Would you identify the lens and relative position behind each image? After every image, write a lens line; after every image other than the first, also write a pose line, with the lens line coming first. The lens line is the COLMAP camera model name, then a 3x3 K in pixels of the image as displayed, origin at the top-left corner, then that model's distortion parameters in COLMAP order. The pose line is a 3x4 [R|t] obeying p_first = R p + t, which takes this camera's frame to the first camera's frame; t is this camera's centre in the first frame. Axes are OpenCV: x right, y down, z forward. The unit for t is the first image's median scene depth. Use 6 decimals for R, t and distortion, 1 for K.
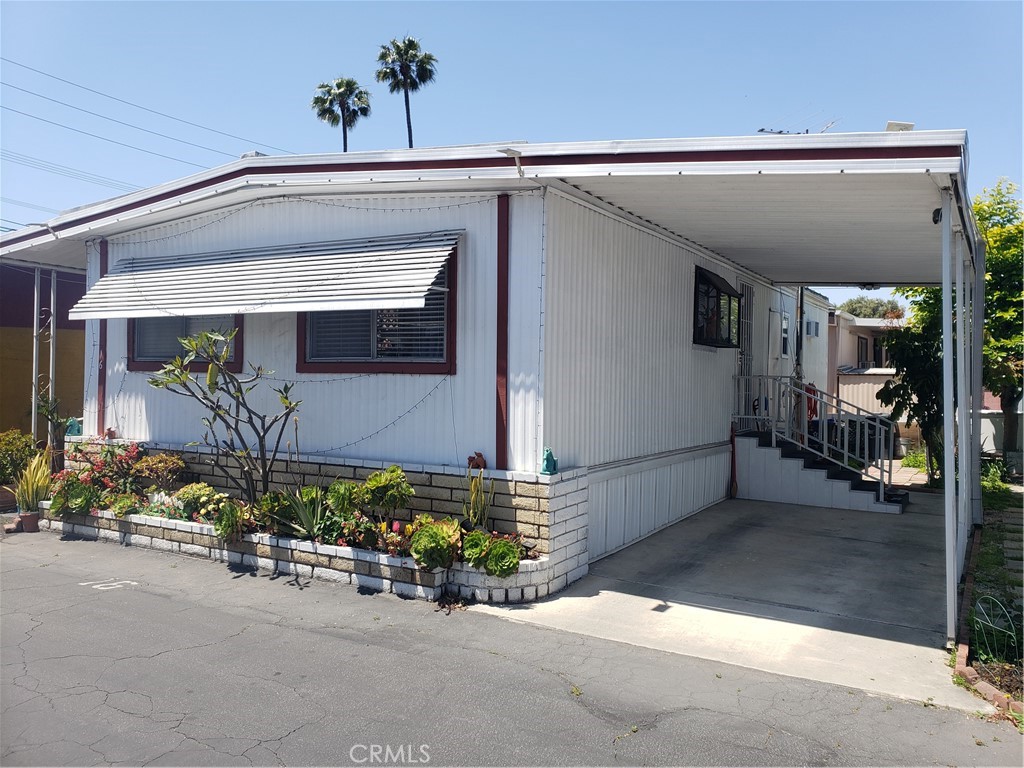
lens RADIAL K [[801.9, 0, 512.0], [0, 801.9, 384.0], [0, 0, 1]] dist [0.054243, -0.004726]
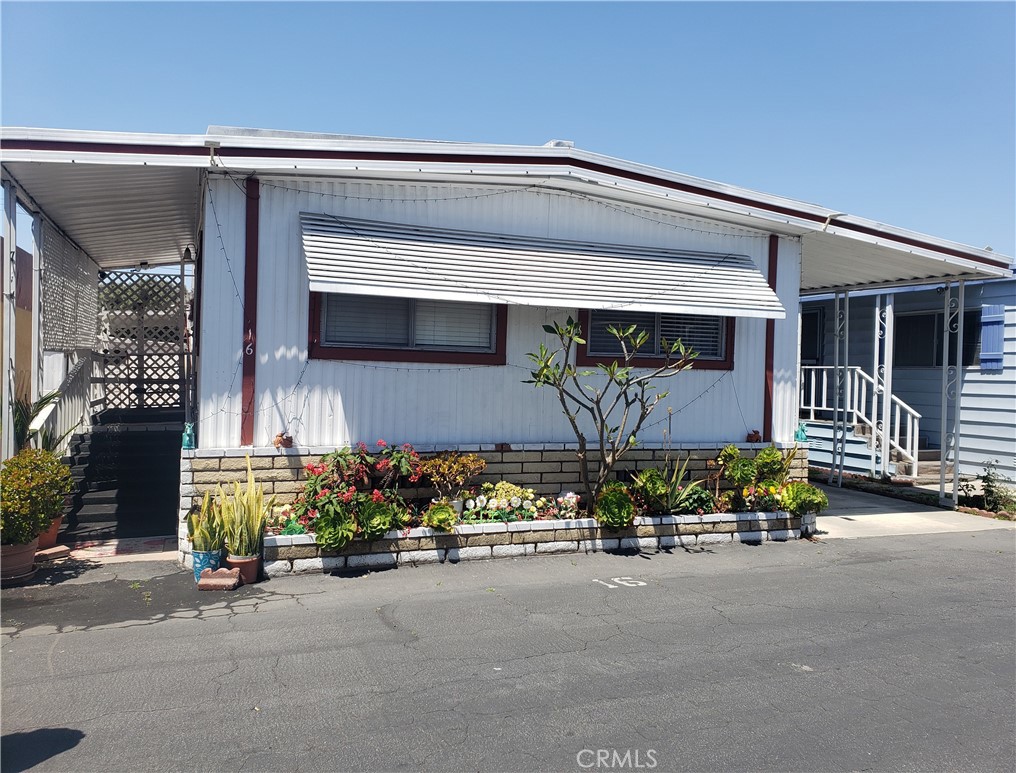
lens RADIAL K [[791.0, 0, 507.9], [0, 791.0, 403.0], [0, 0, 1]] dist [0.108649, -0.002523]
pose [[0.602753, -0.029849, 0.797369, -1.260285], [-0.008947, 0.998984, 0.044160, -0.011780], [-0.797878, -0.033751, 0.601874, 0.504262]]
